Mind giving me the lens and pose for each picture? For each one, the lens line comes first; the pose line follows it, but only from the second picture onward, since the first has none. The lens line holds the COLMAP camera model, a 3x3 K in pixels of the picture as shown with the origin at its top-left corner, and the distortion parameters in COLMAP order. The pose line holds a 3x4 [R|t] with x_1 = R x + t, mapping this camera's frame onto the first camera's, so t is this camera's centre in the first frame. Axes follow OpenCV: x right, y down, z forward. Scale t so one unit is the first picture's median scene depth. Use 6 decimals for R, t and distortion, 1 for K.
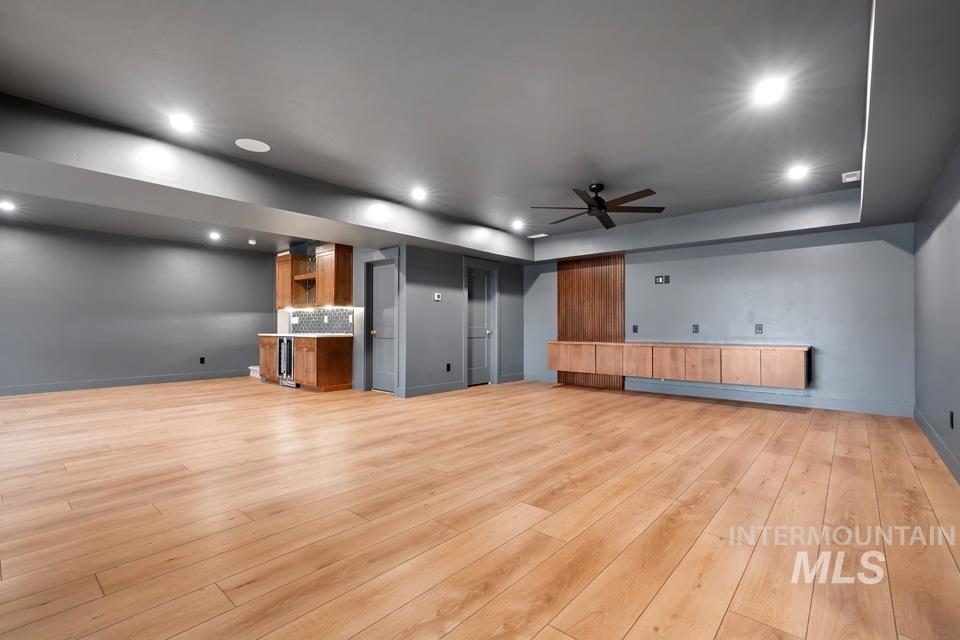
lens RADIAL K [[429.9, 0, 480.0], [0, 429.9, 320.0], [0, 0, 1]] dist [-0.017783, 0.000090]
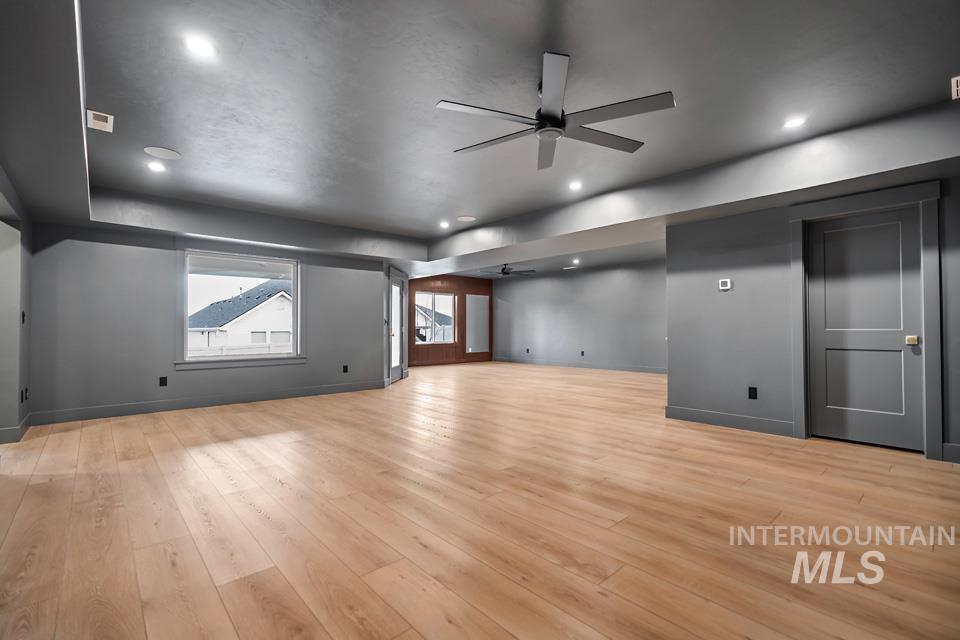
lens RADIAL K [[429.9, 0, 480.0], [0, 429.9, 320.0], [0, 0, 1]] dist [-0.017783, 0.000090]
pose [[-0.116765, -0.024362, -0.992861, 0.576519], [0.016469, 0.999514, -0.026462, 0.012883], [0.993023, -0.019442, -0.116307, 0.655808]]
